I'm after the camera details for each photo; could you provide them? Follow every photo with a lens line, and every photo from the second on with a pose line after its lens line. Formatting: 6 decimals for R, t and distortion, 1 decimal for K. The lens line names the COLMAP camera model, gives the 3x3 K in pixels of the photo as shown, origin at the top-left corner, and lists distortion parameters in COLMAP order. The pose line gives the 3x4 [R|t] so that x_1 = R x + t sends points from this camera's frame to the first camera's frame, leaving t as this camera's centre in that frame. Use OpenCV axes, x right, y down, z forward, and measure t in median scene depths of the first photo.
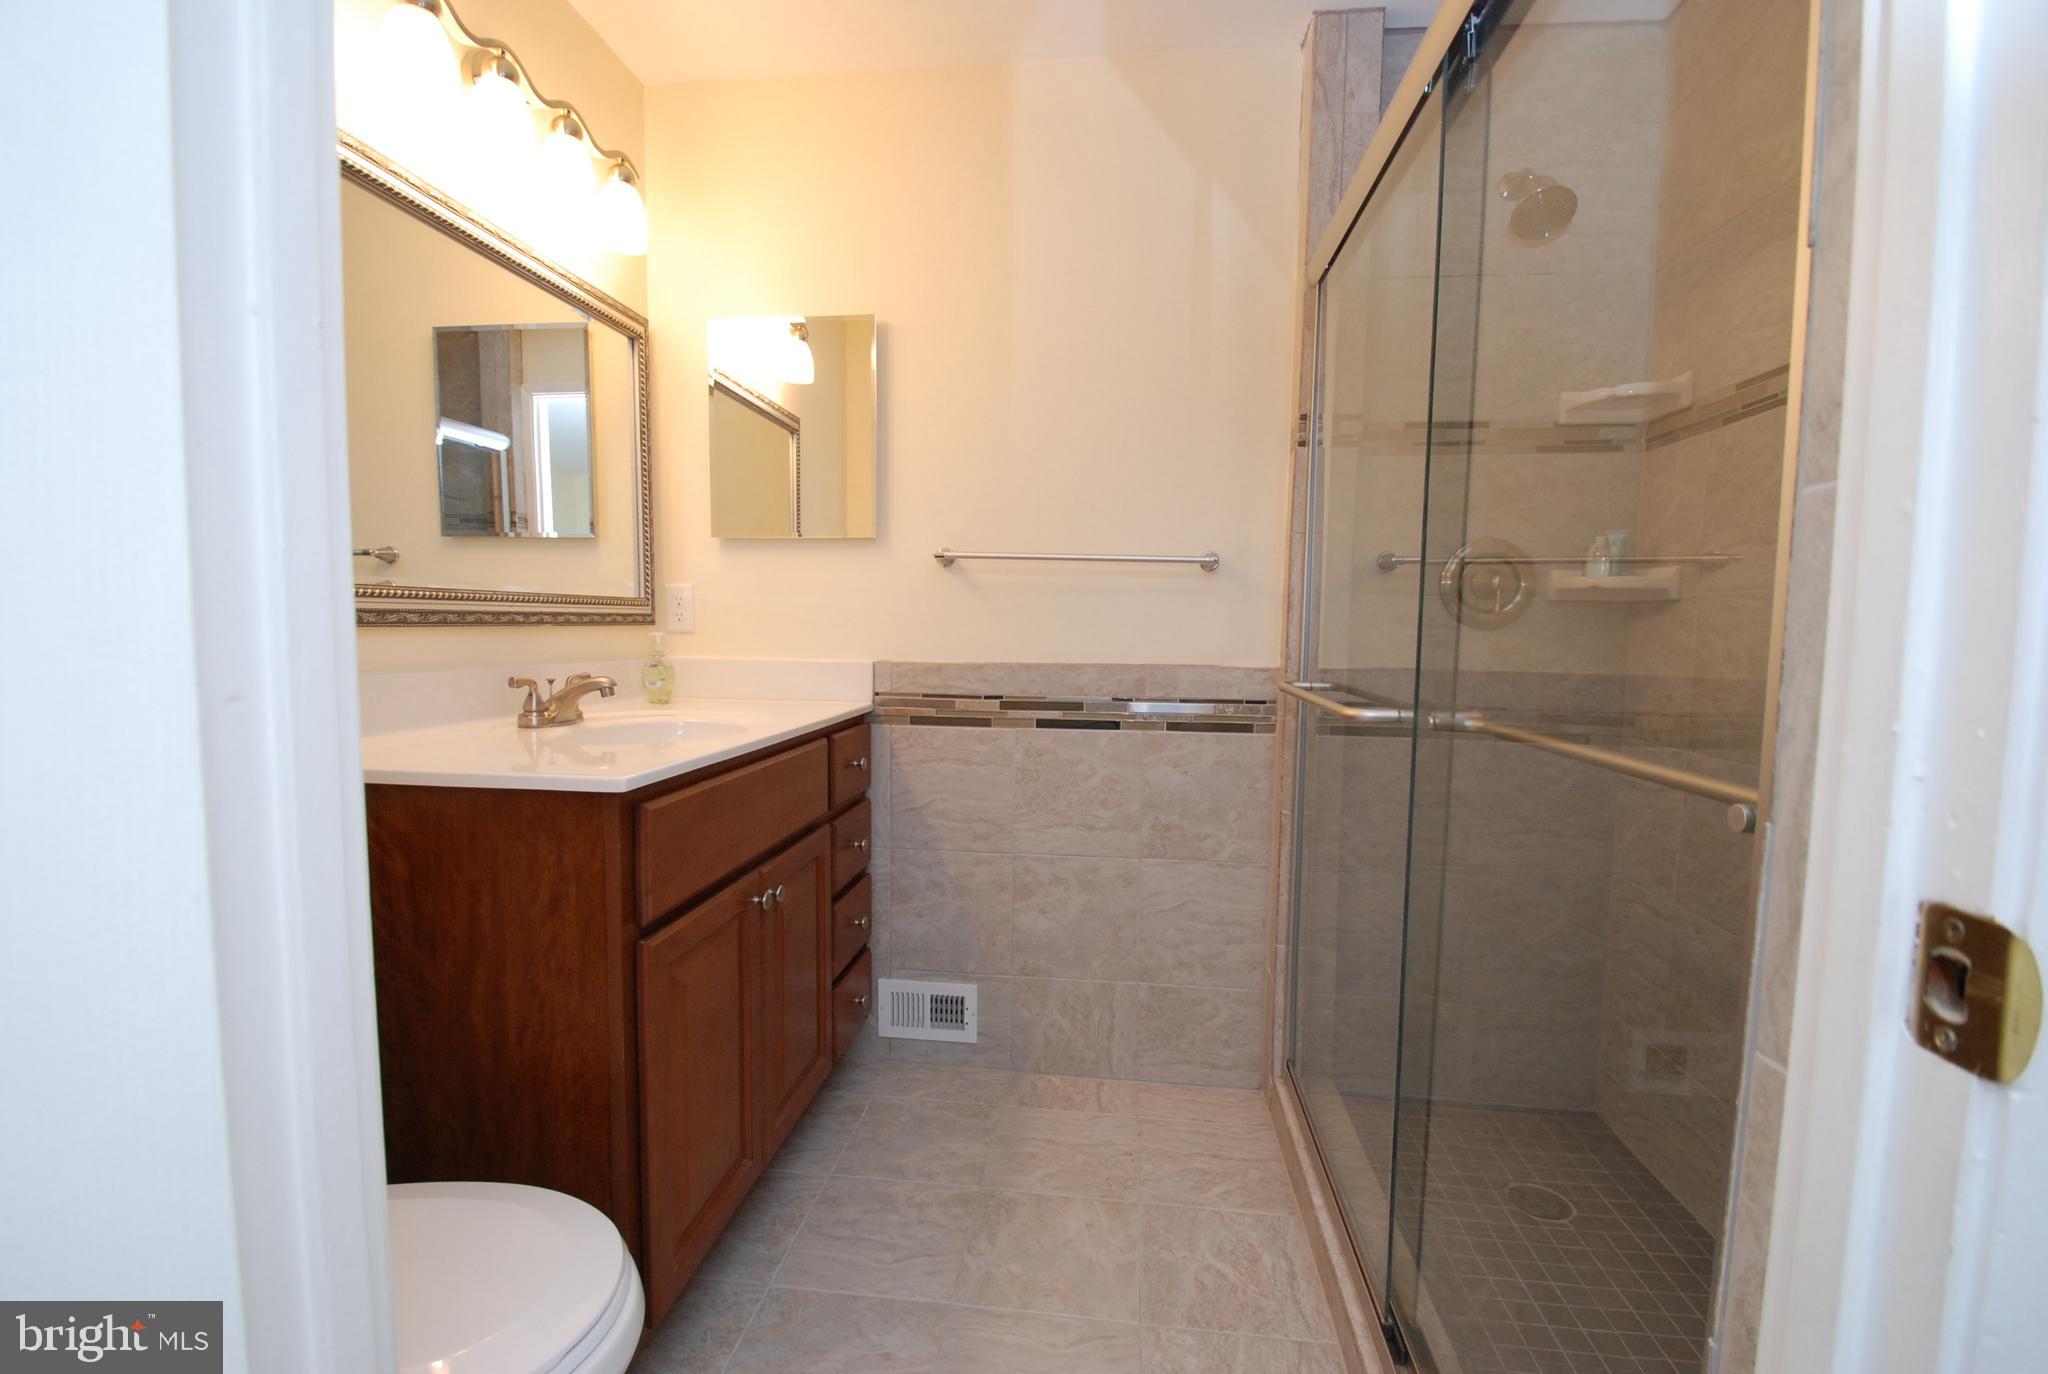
lens RADIAL K [[902.1, 0, 1019.2], [0, 902.1, 691.4], [0, 0, 1]] dist [0.000944, 0.000013]
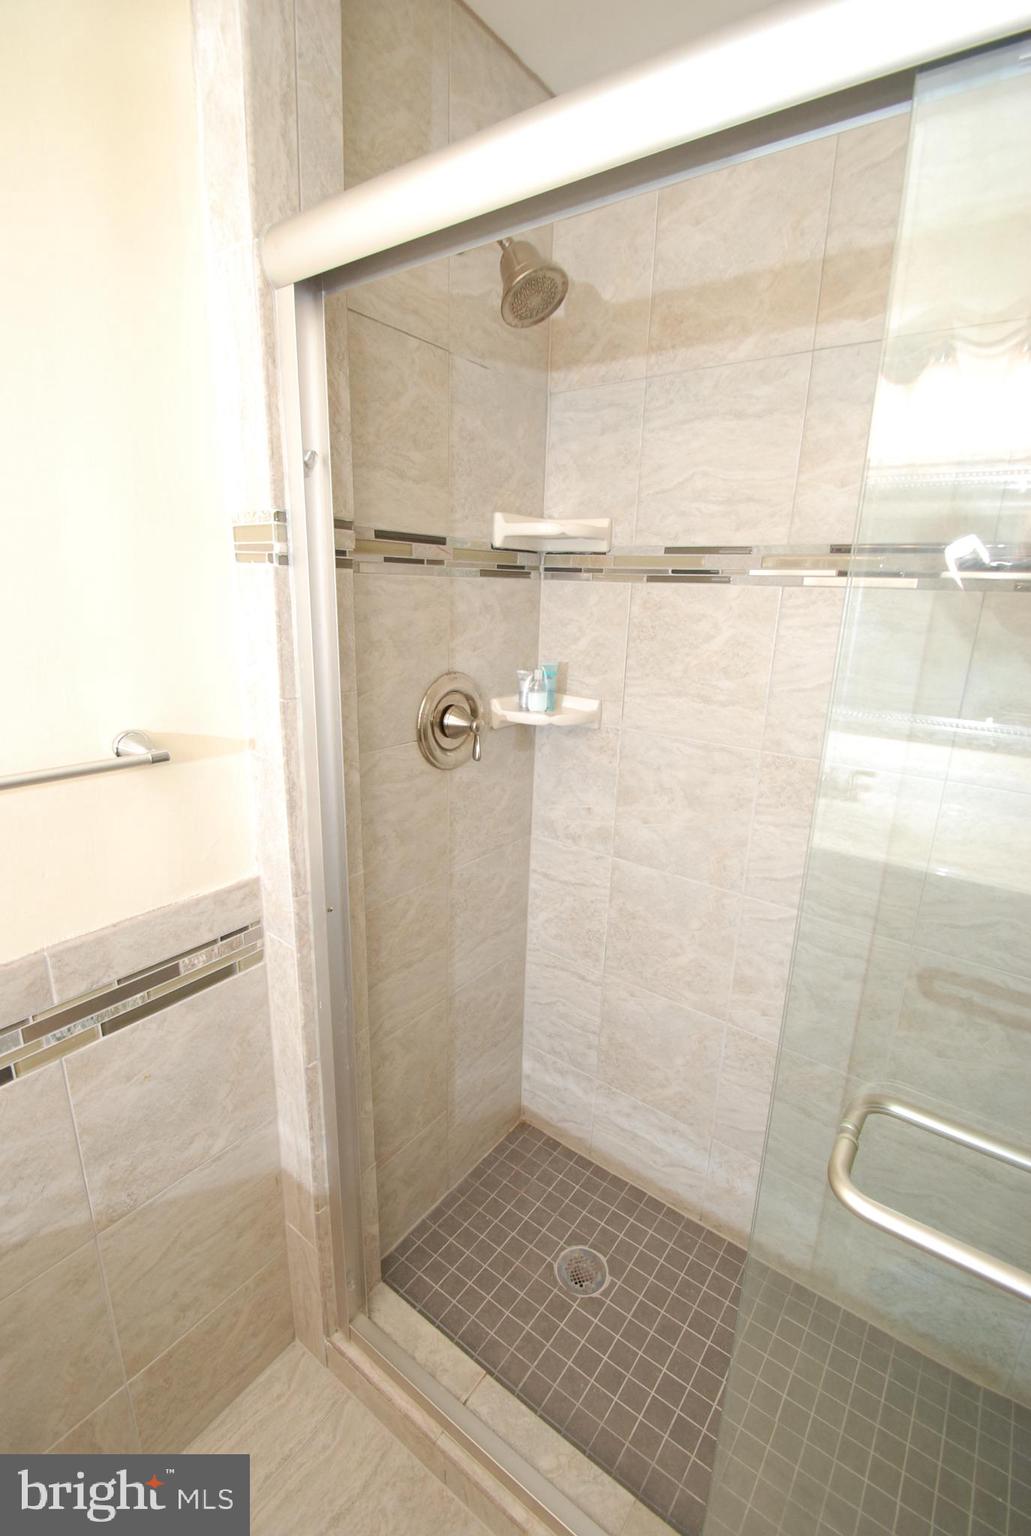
lens RADIAL K [[676.6, 0, 520.0], [0, 676.6, 771.5], [0, 0, 1]] dist [0.000944, 0.000013]
pose [[0.490046, -0.234526, 0.839555, -0.037442], [0.049221, 0.969035, 0.241966, -0.241816], [-0.870306, -0.077251, 0.486415, 0.623939]]
